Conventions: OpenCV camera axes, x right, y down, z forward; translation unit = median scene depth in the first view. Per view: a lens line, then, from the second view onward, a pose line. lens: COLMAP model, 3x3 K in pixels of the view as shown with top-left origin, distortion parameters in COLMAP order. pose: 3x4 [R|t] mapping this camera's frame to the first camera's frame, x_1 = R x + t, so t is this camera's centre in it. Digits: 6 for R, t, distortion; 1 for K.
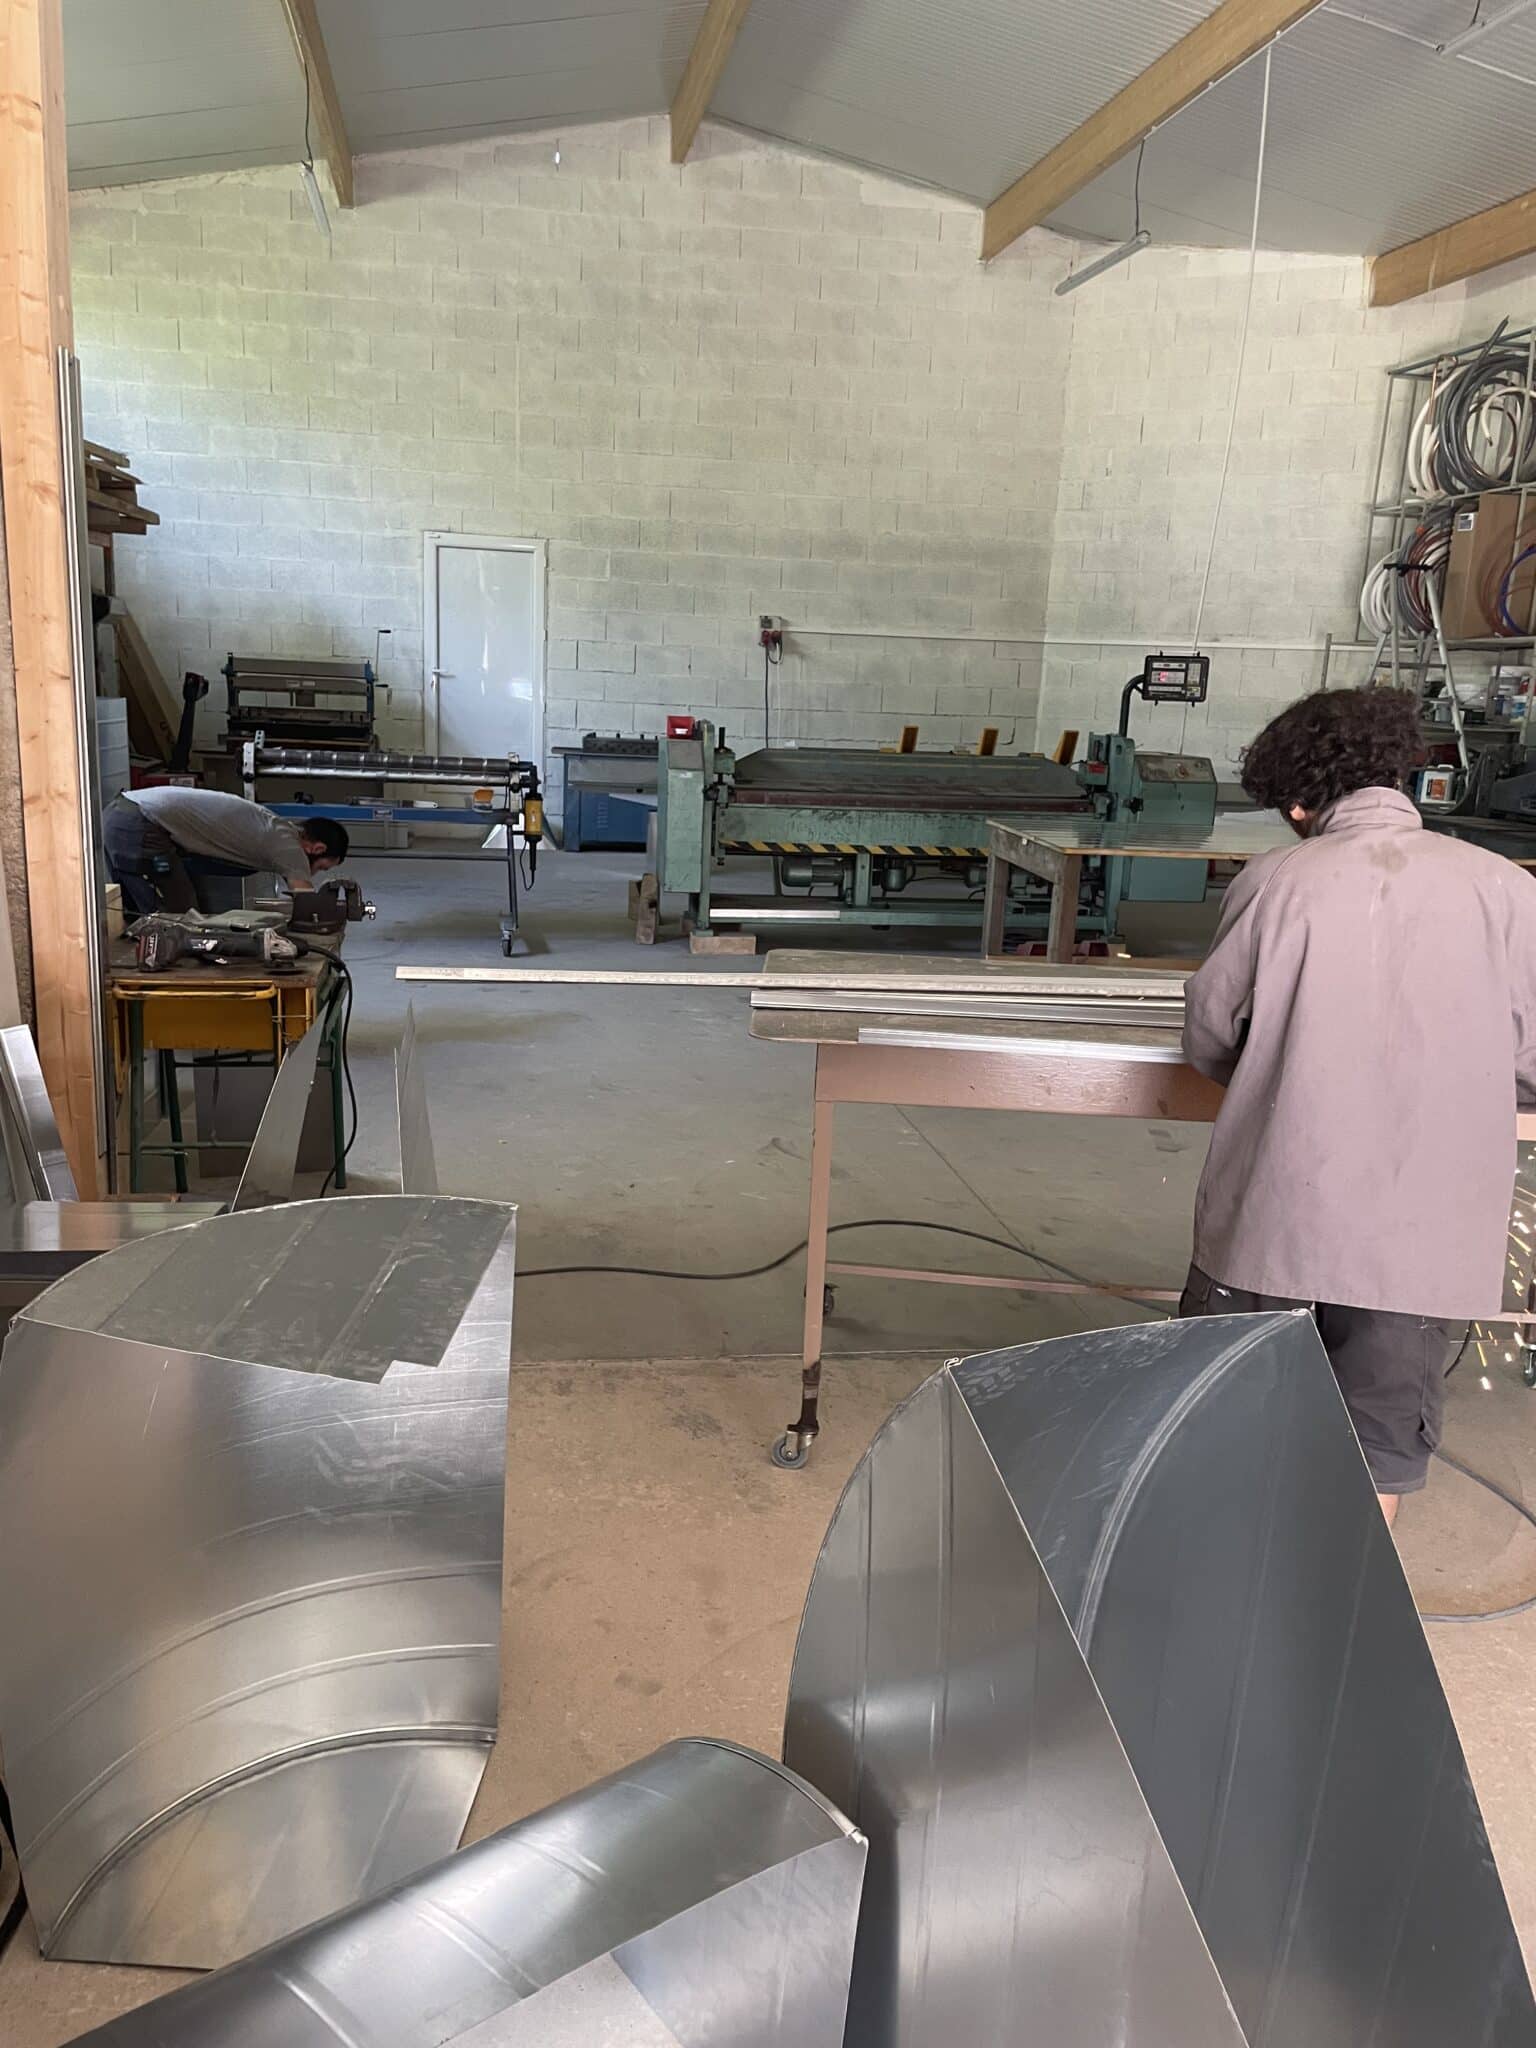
lens RADIAL K [[1549.7, 0, 769.0], [0, 1549.7, 1022.2], [0, 0, 1]] dist [0.095581, -0.127143]
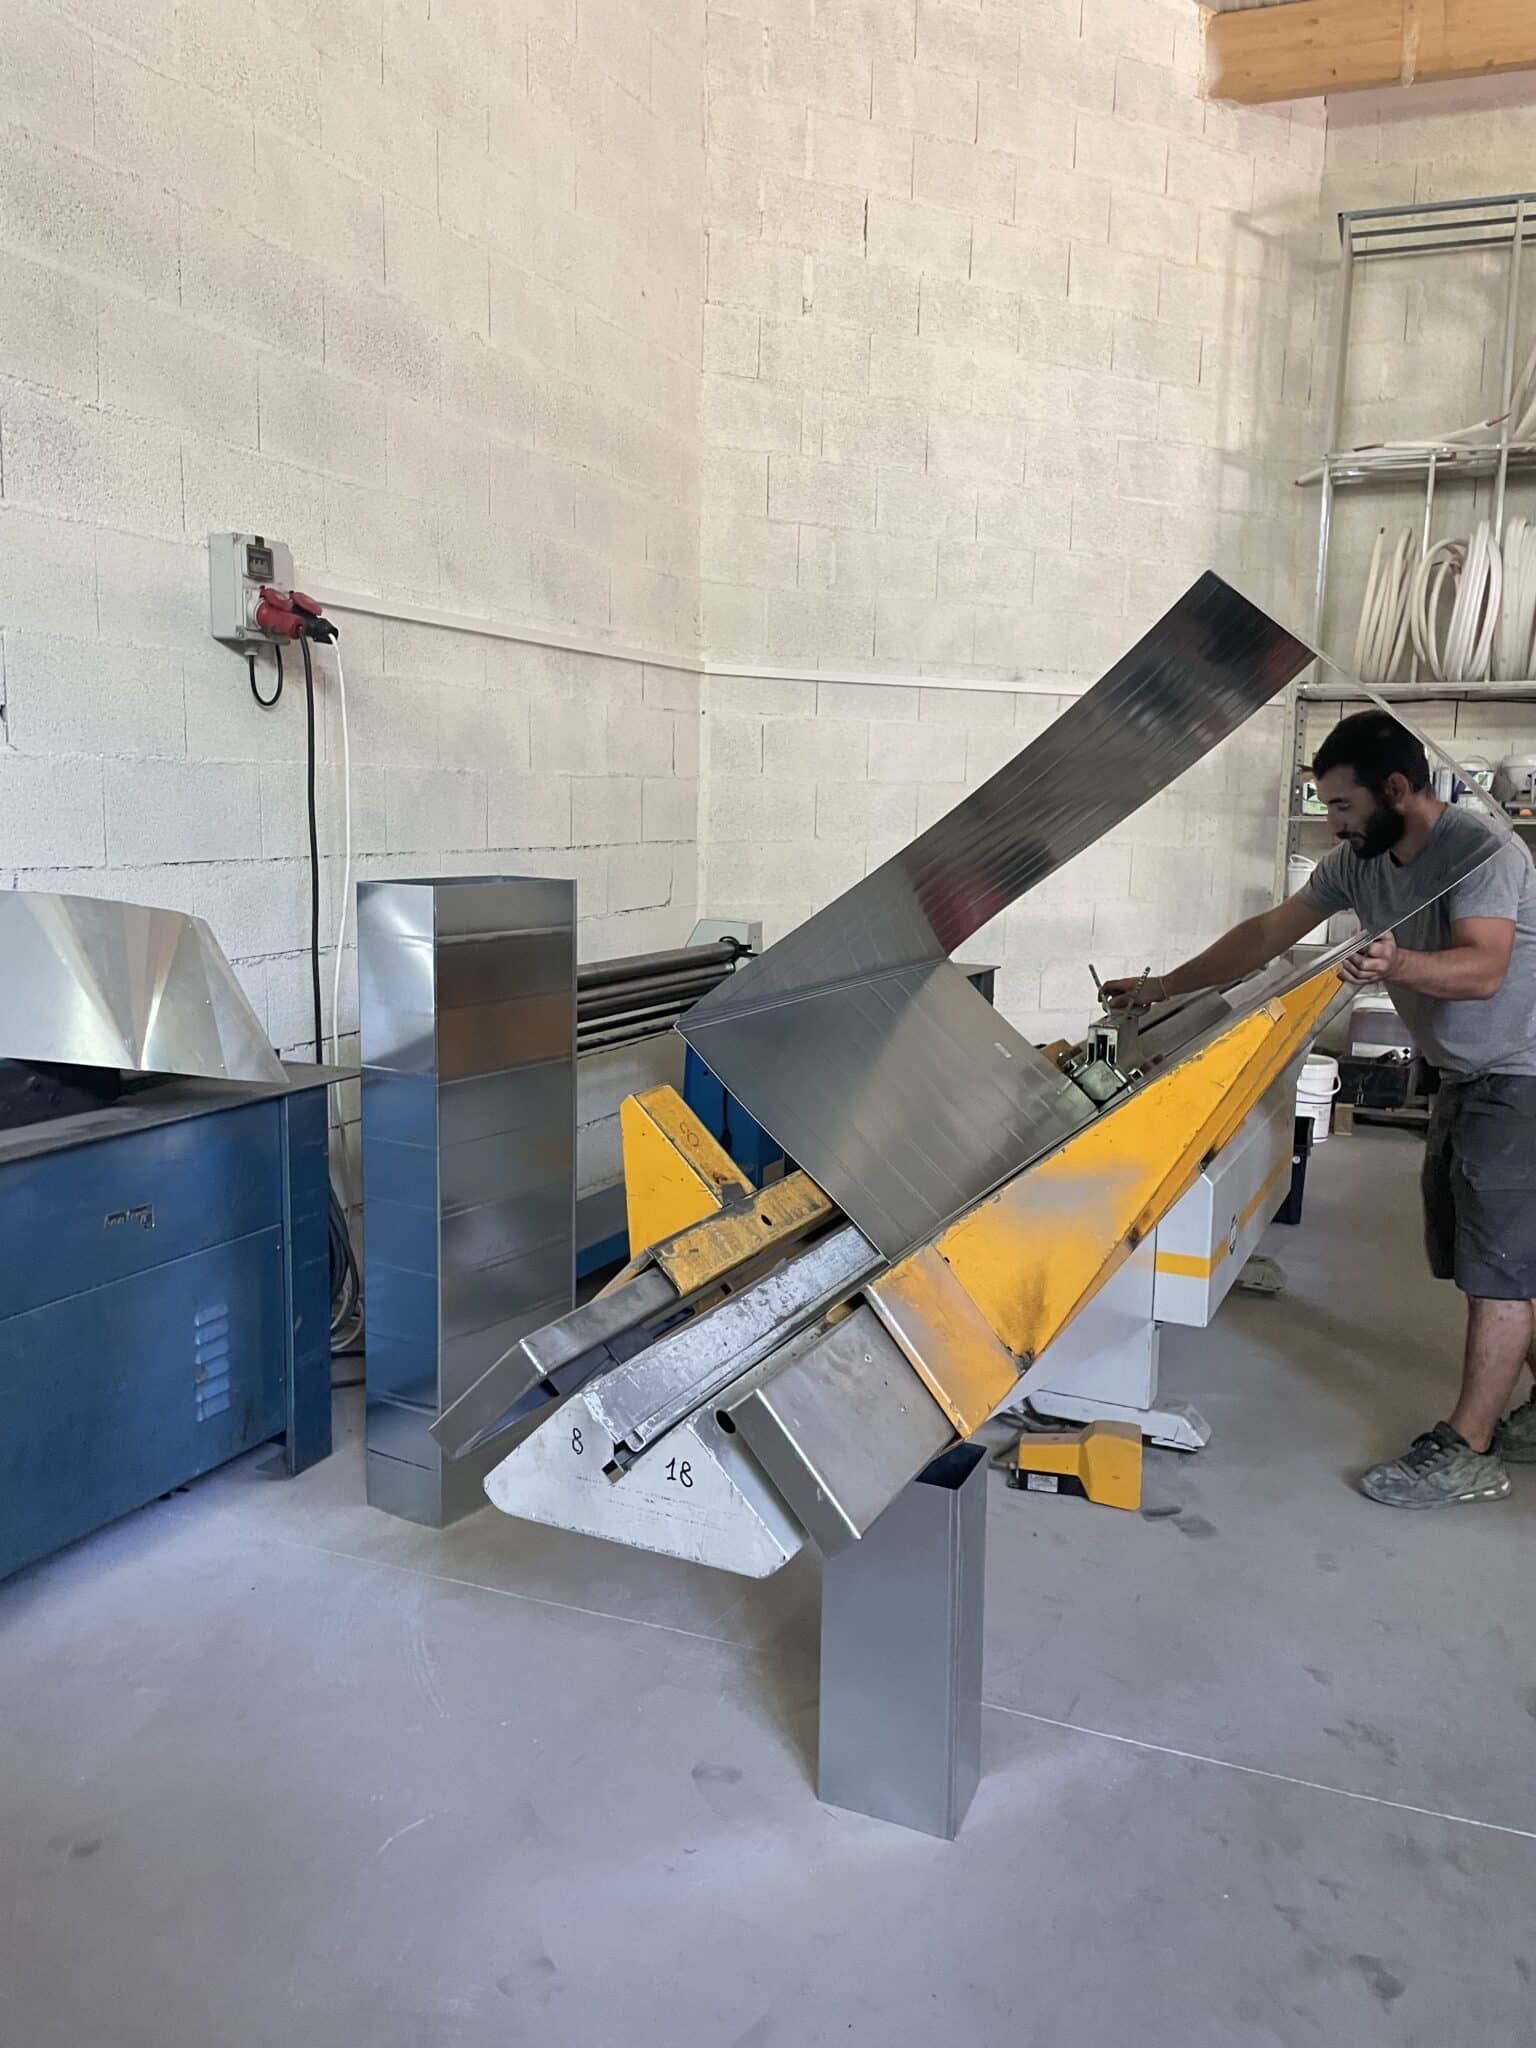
lens RADIAL K [[1554.3, 0, 773.2], [0, 1554.3, 1013.9], [0, 0, 1]] dist [0.093451, -0.126396]
pose [[0.542099, -0.146137, 0.827510, -0.211125], [0.186720, 0.981092, 0.050940, -0.185624], [-0.819307, 0.126899, 0.559136, 0.830692]]
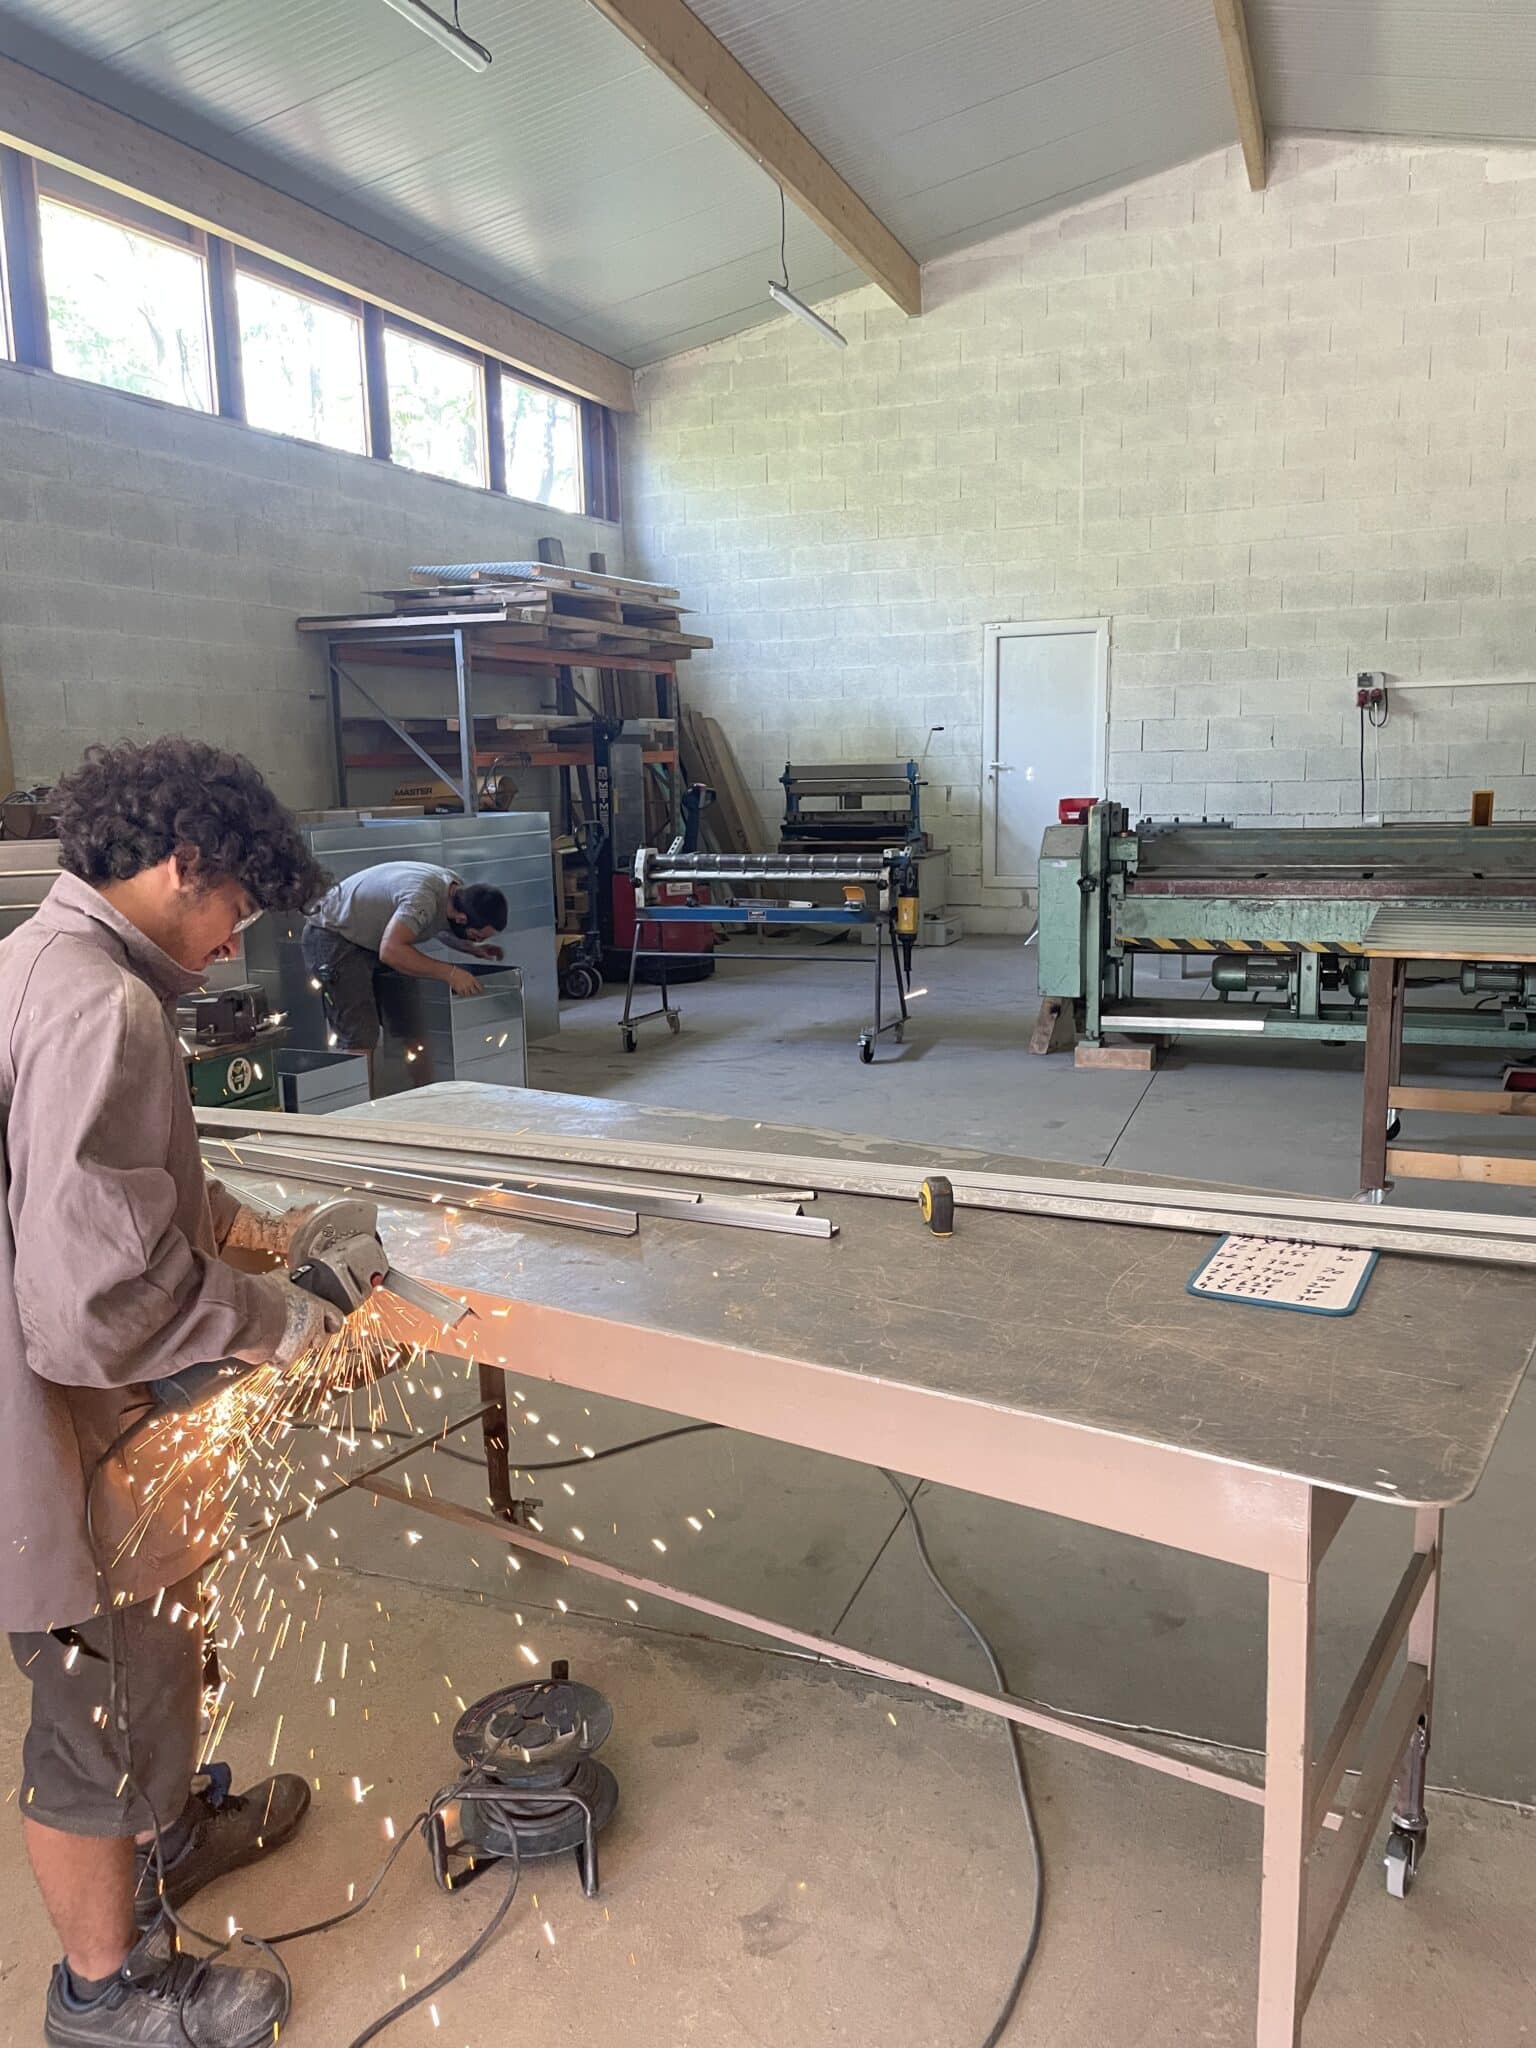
lens RADIAL K [[1549.7, 0, 769.0], [0, 1549.7, 1022.2], [0, 0, 1]] dist [0.095581, -0.127143]
pose [[0.863306, 0.020575, -0.504262, 0.165342], [-0.049799, 0.997765, -0.044545, -0.015264], [0.502218, 0.063568, 0.862401, 0.110333]]
